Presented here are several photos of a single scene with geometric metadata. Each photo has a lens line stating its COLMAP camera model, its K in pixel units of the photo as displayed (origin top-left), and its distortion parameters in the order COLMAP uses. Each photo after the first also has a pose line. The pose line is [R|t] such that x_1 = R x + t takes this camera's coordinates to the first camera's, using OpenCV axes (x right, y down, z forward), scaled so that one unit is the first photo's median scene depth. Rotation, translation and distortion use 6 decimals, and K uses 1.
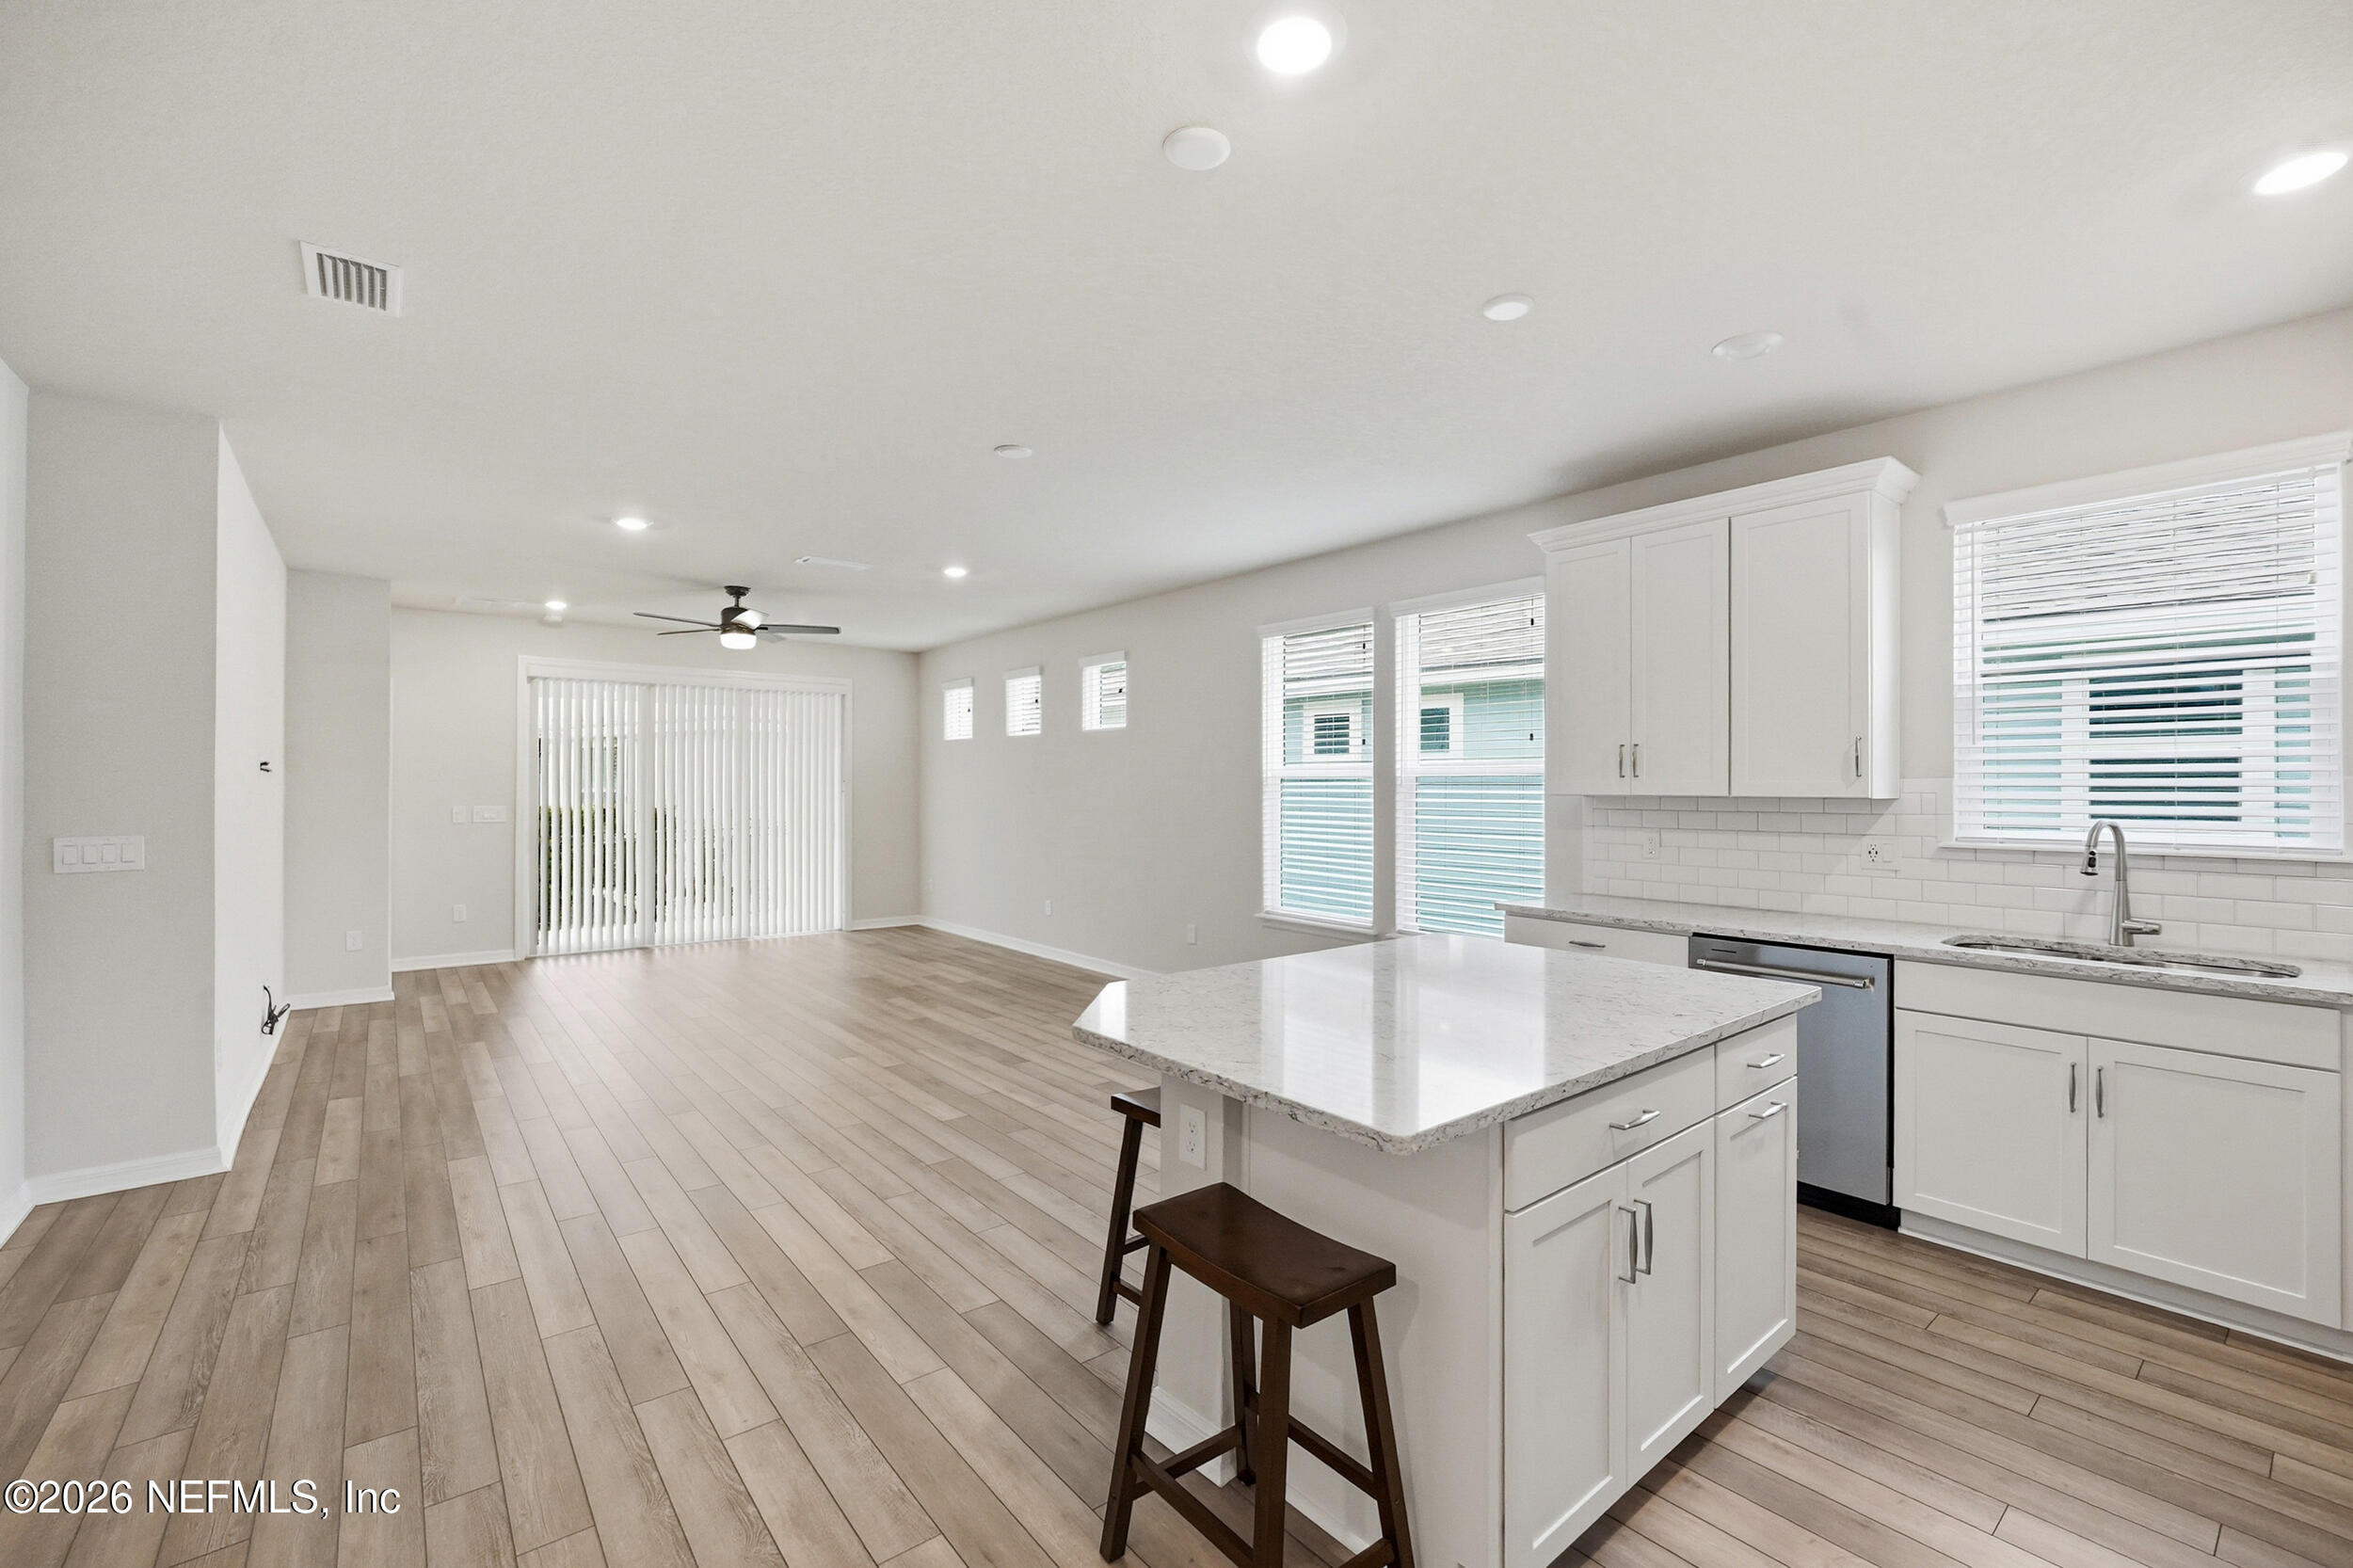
lens RADIAL K [[990.3, 0, 1169.6], [0, 990.3, 776.8], [0, 0, 1]] dist [-0.009278, 0.001276]
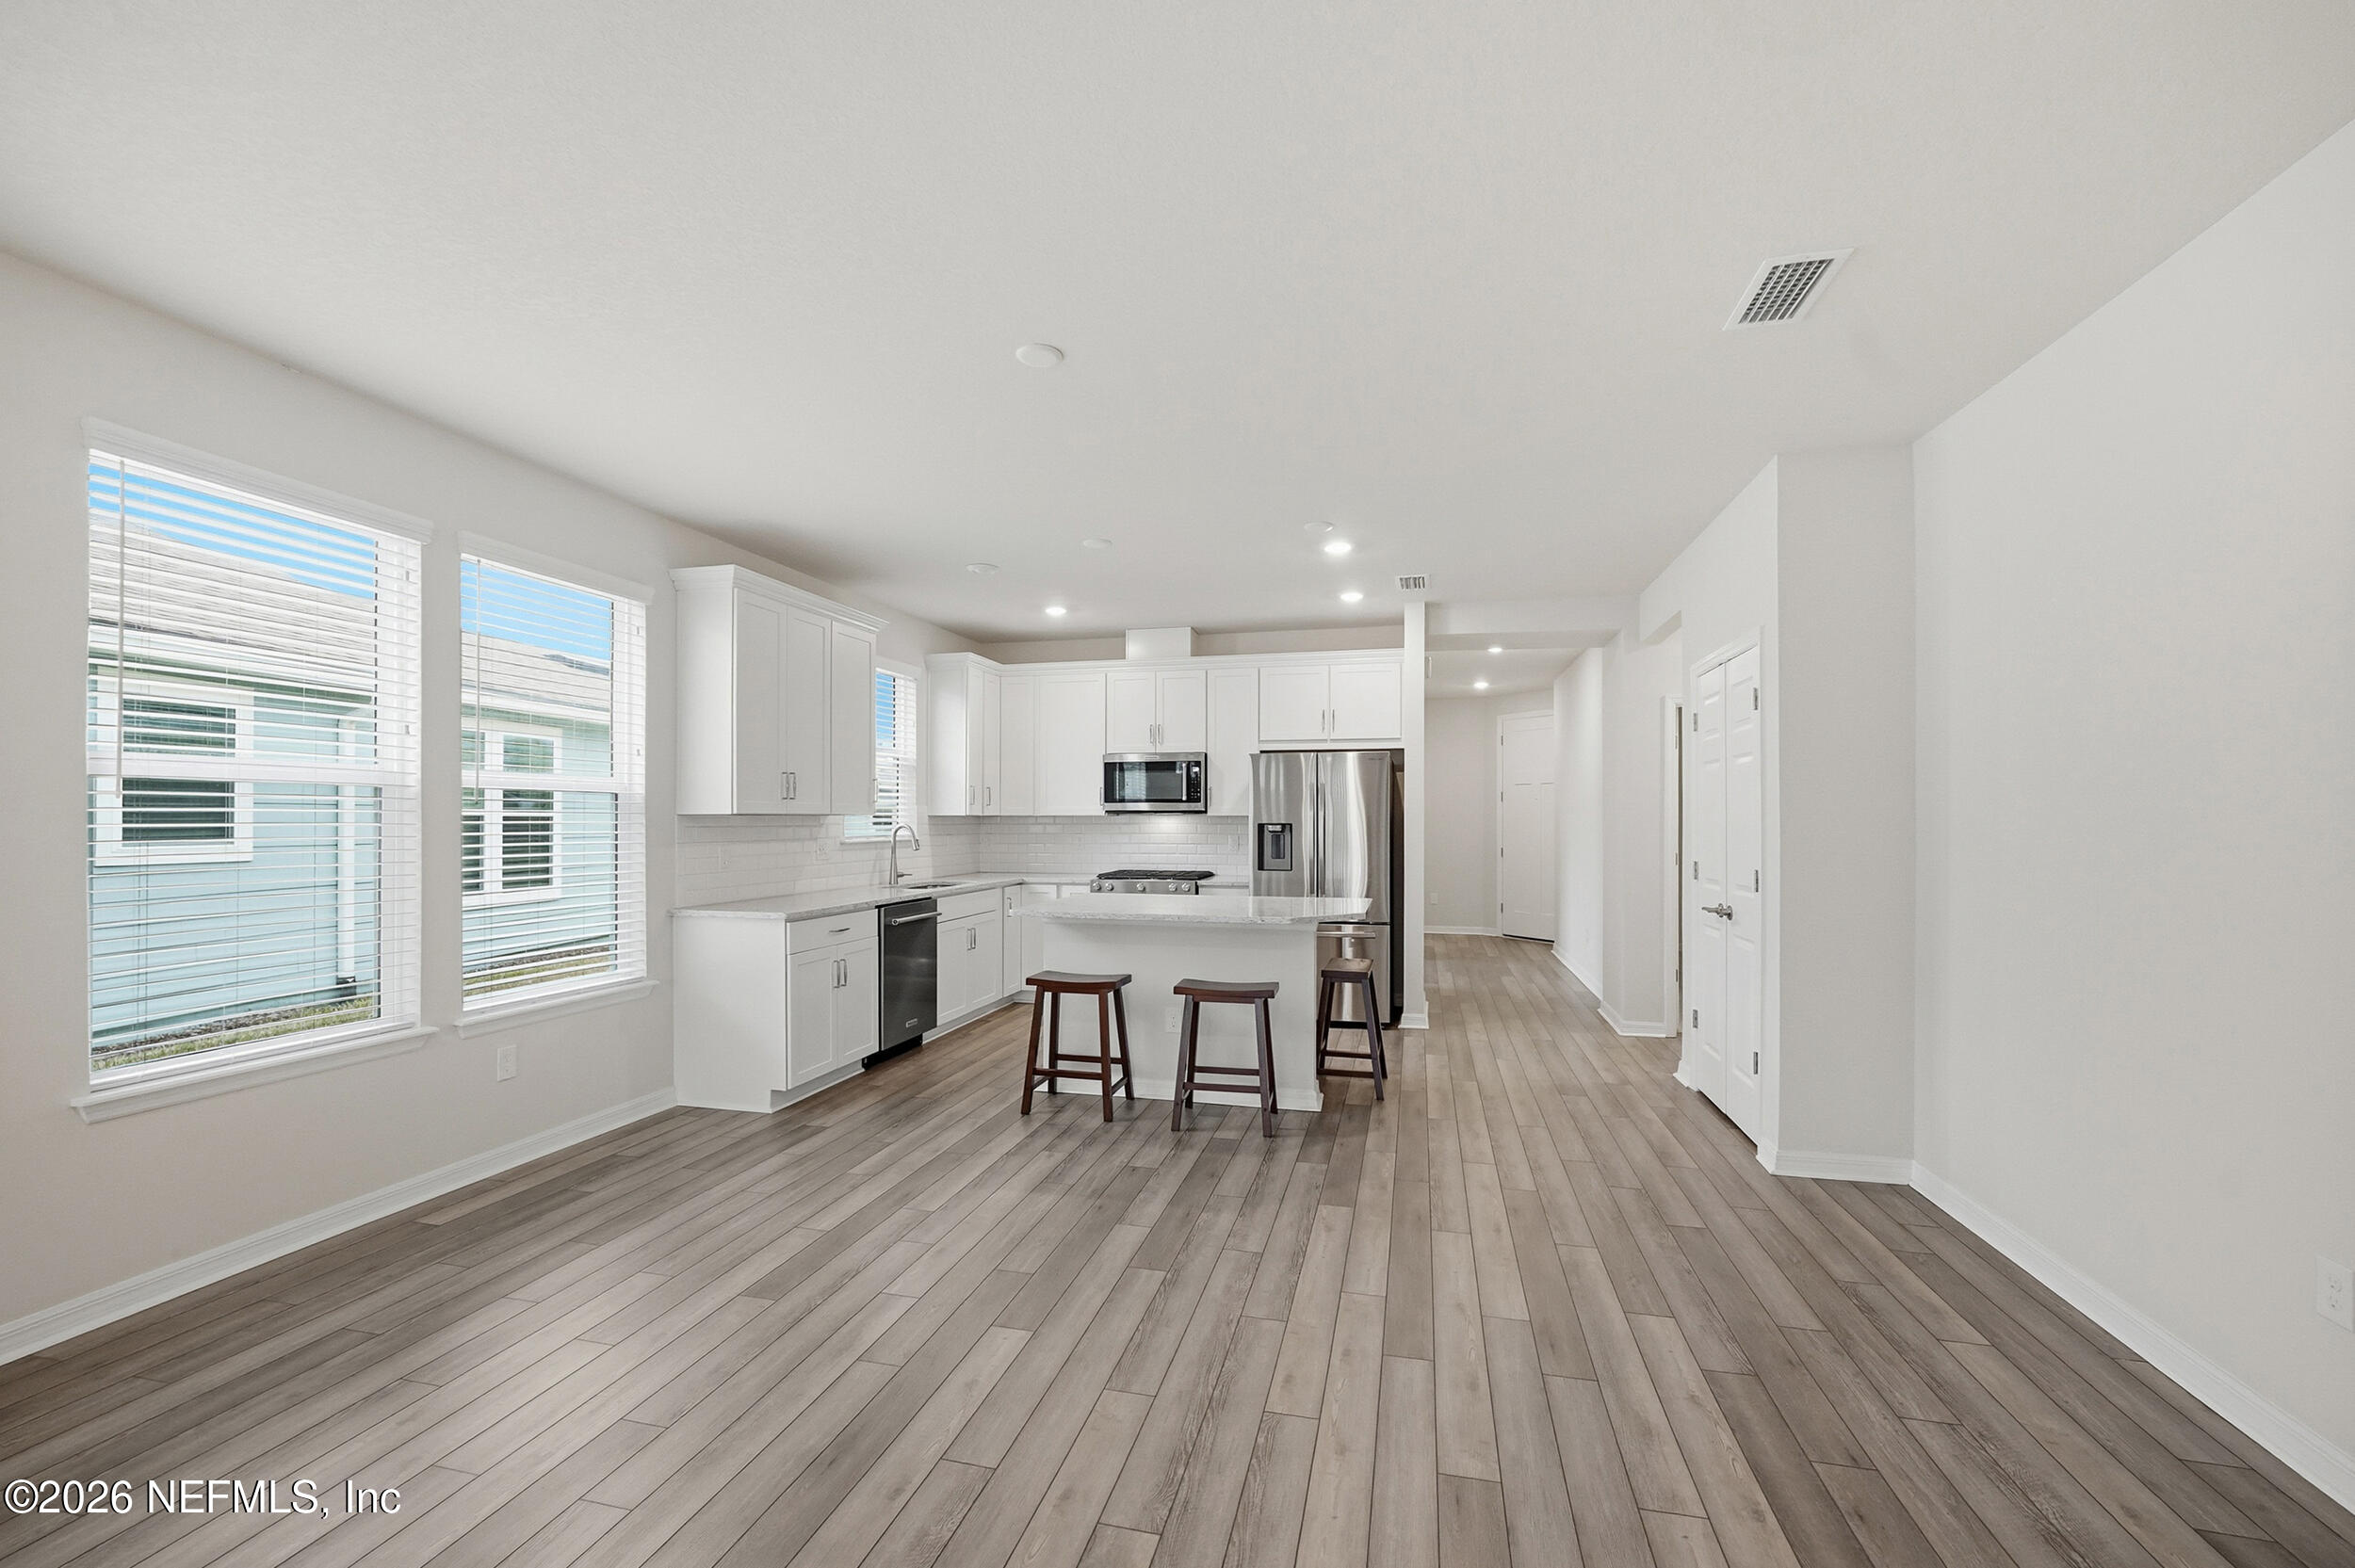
lens RADIAL K [[991.1, 0, 1178.0], [0, 991.1, 802.5], [0, 0, 1]] dist [-0.009278, 0.001276]
pose [[-0.613969, 0.009728, 0.789270, -1.054448], [-0.010403, 0.999737, -0.020414, 0.032547], [-0.789262, -0.020745, -0.613707, 1.774788]]
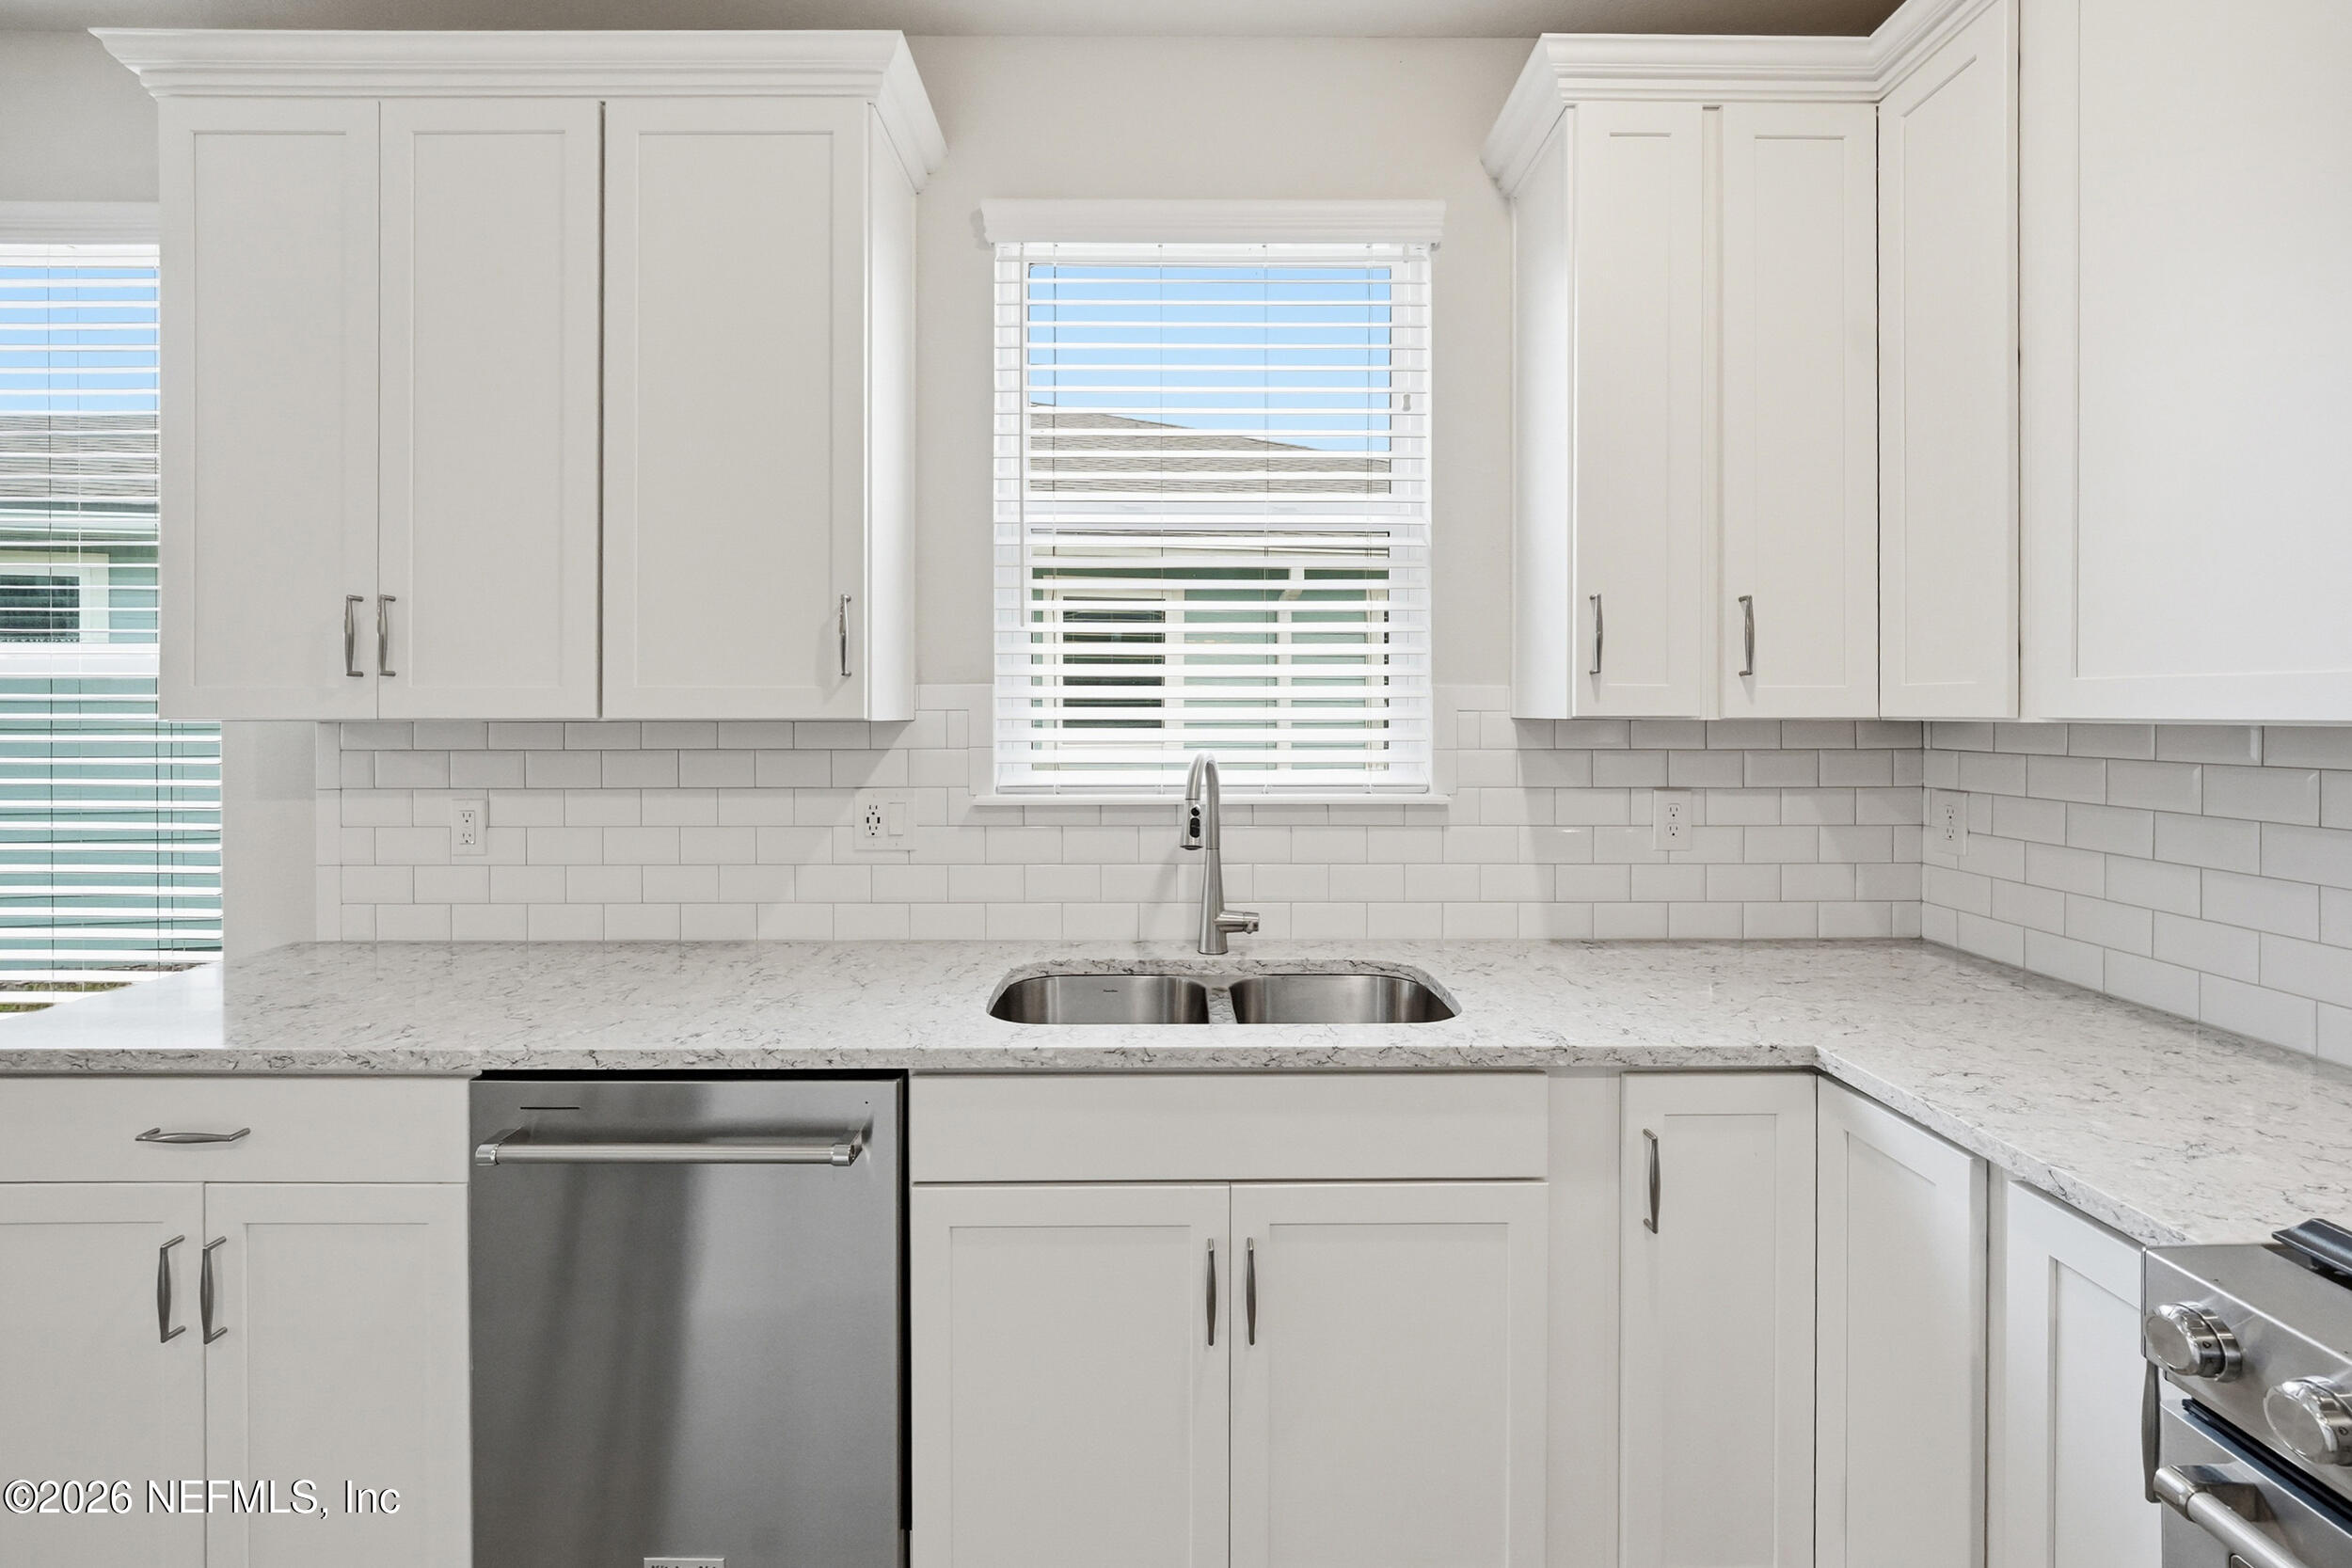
lens RADIAL K [[989.8, 0, 1179.2], [0, 989.8, 722.6], [0, 0, 1]] dist [-0.009278, 0.001276]
pose [[0.613574, -0.011594, 0.789552, 0.445536], [-0.005423, 0.999807, 0.018896, 0.013251], [-0.789619, -0.015876, 0.613392, 0.613472]]
